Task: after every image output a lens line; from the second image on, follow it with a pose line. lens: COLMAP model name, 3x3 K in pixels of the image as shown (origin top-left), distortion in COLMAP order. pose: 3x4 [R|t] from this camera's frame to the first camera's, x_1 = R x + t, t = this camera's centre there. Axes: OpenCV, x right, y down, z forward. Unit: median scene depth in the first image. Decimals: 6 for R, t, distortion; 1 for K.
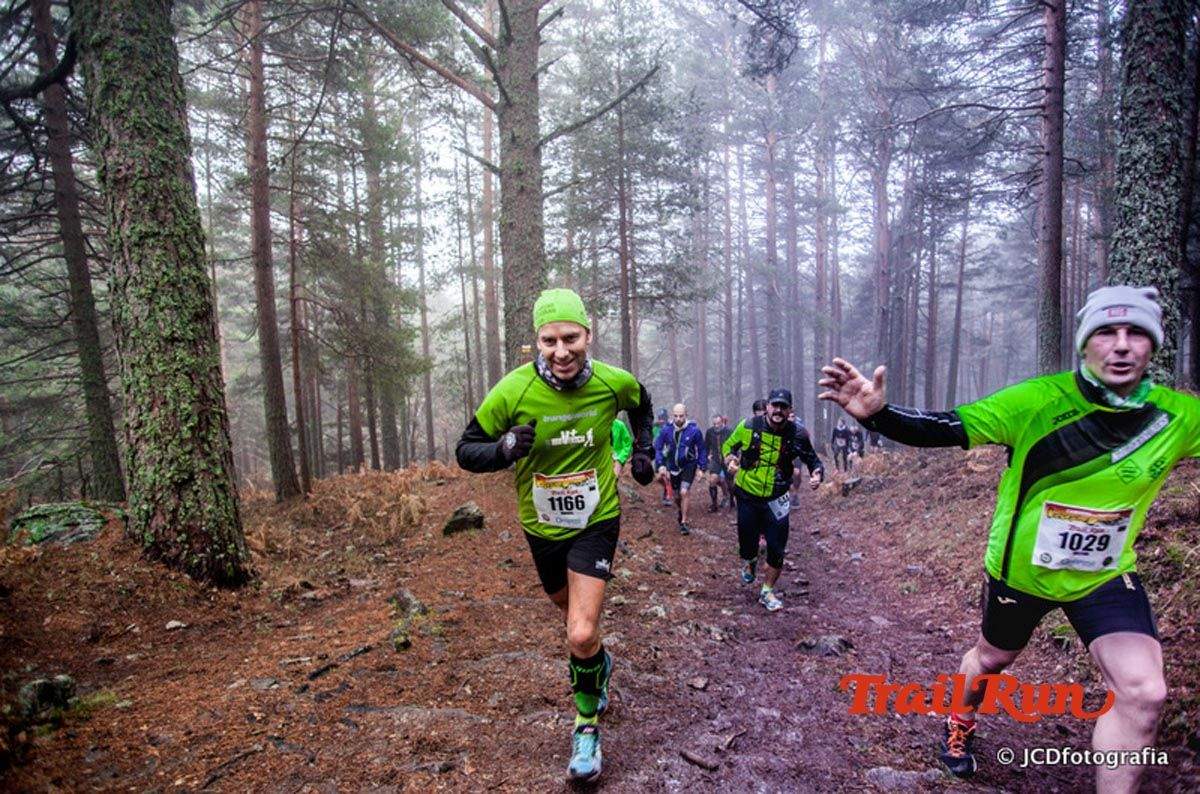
lens RADIAL K [[726.9, 0, 608.6], [0, 726.9, 406.6], [0, 0, 1]] dist [-0.093434, 0.050661]
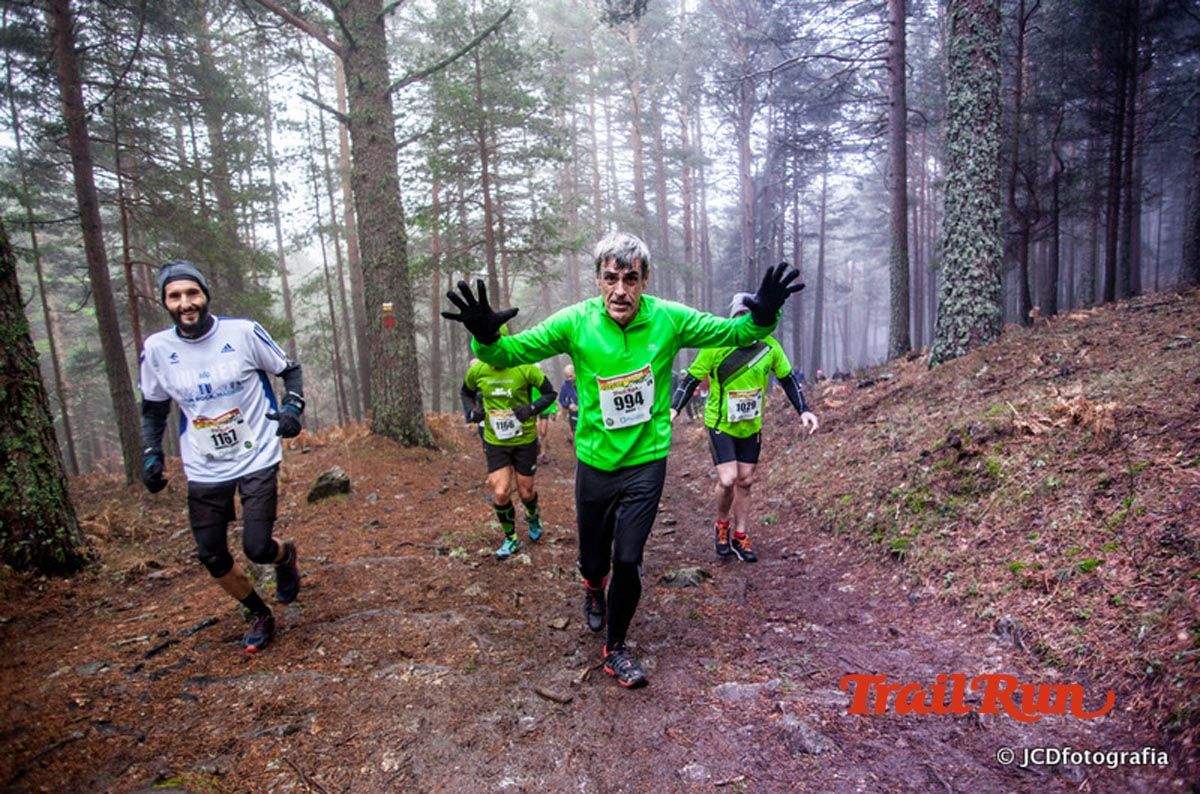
lens RADIAL K [[726.9, 0, 607.4], [0, 726.9, 405.9], [0, 0, 1]] dist [-0.093434, 0.050661]
pose [[0.985906, -0.054499, 0.158173, 0.030643], [0.045500, 0.997163, 0.059967, 0.014792], [-0.160993, -0.051925, 0.985589, 0.004471]]
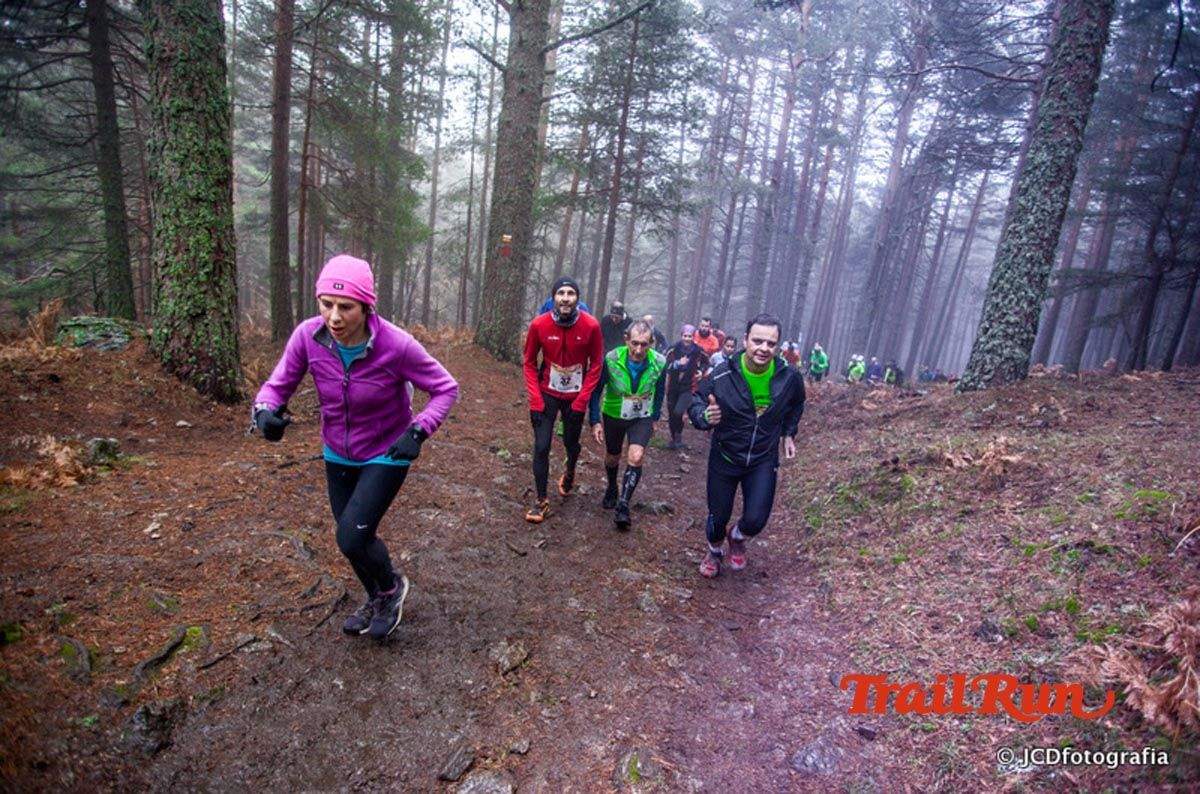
lens RADIAL K [[726.9, 0, 607.6], [0, 726.9, 405.5], [0, 0, 1]] dist [-0.093434, 0.050661]
pose [[0.987809, 0.155202, 0.012098, 0.121526], [-0.155236, 0.976238, 0.151200, -0.038252], [0.011656, -0.151235, 0.988429, -0.244997]]
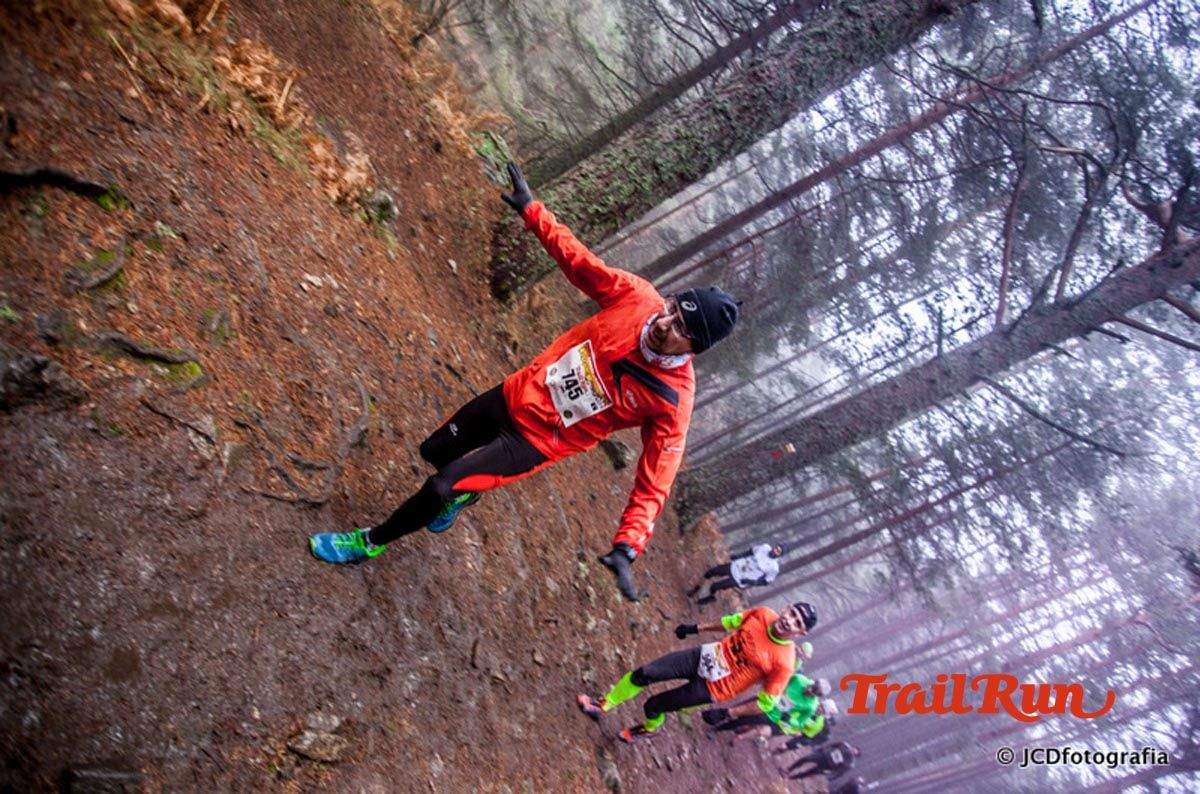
lens RADIAL K [[726.9, 0, 608.6], [0, 726.9, 406.8], [0, 0, 1]] dist [-0.093434, 0.050661]
pose [[0.343805, 0.892301, -0.292571, 0.089962], [-0.905742, 0.397342, 0.147485, -0.036607], [0.247851, 0.214288, 0.944802, -0.113151]]
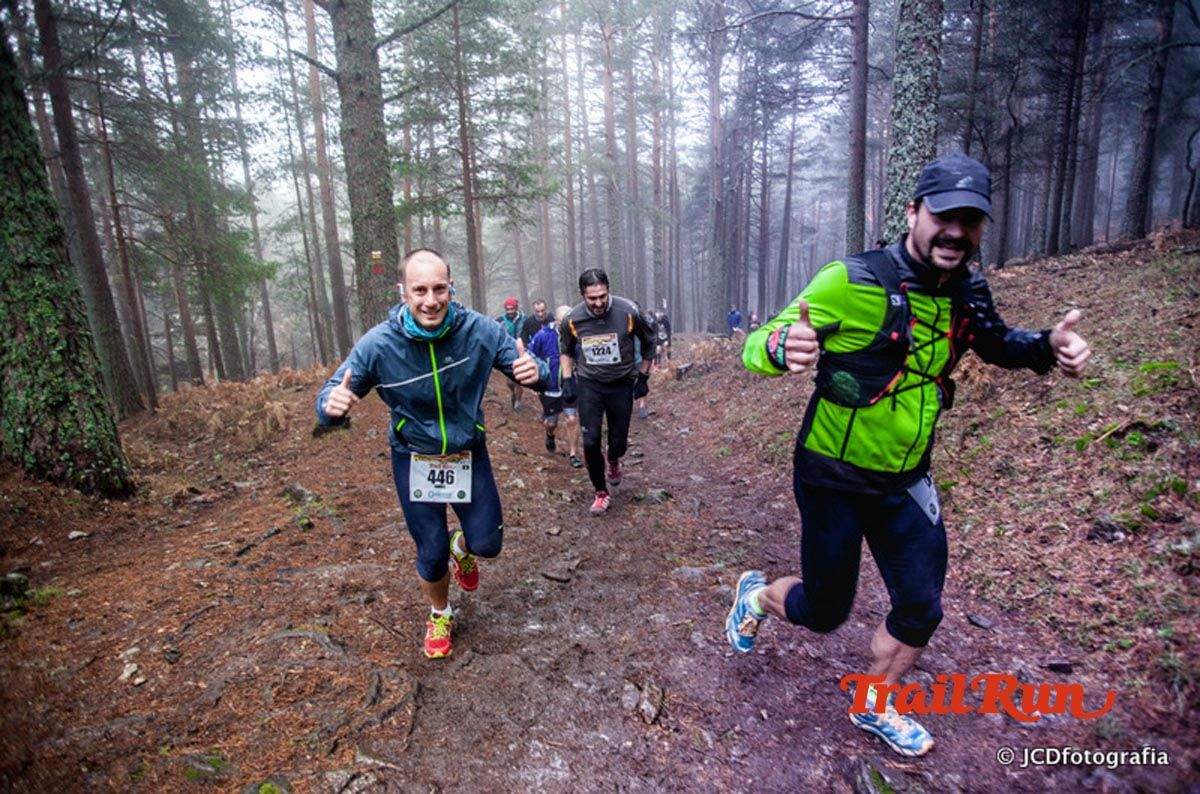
lens RADIAL K [[726.9, 0, 606.9], [0, 726.9, 407.0], [0, 0, 1]] dist [-0.093434, 0.050661]
pose [[0.978091, -0.062219, 0.198662, -0.016492], [0.032070, 0.987934, 0.151519, -0.018095], [-0.205692, -0.141829, 0.968285, -0.157515]]
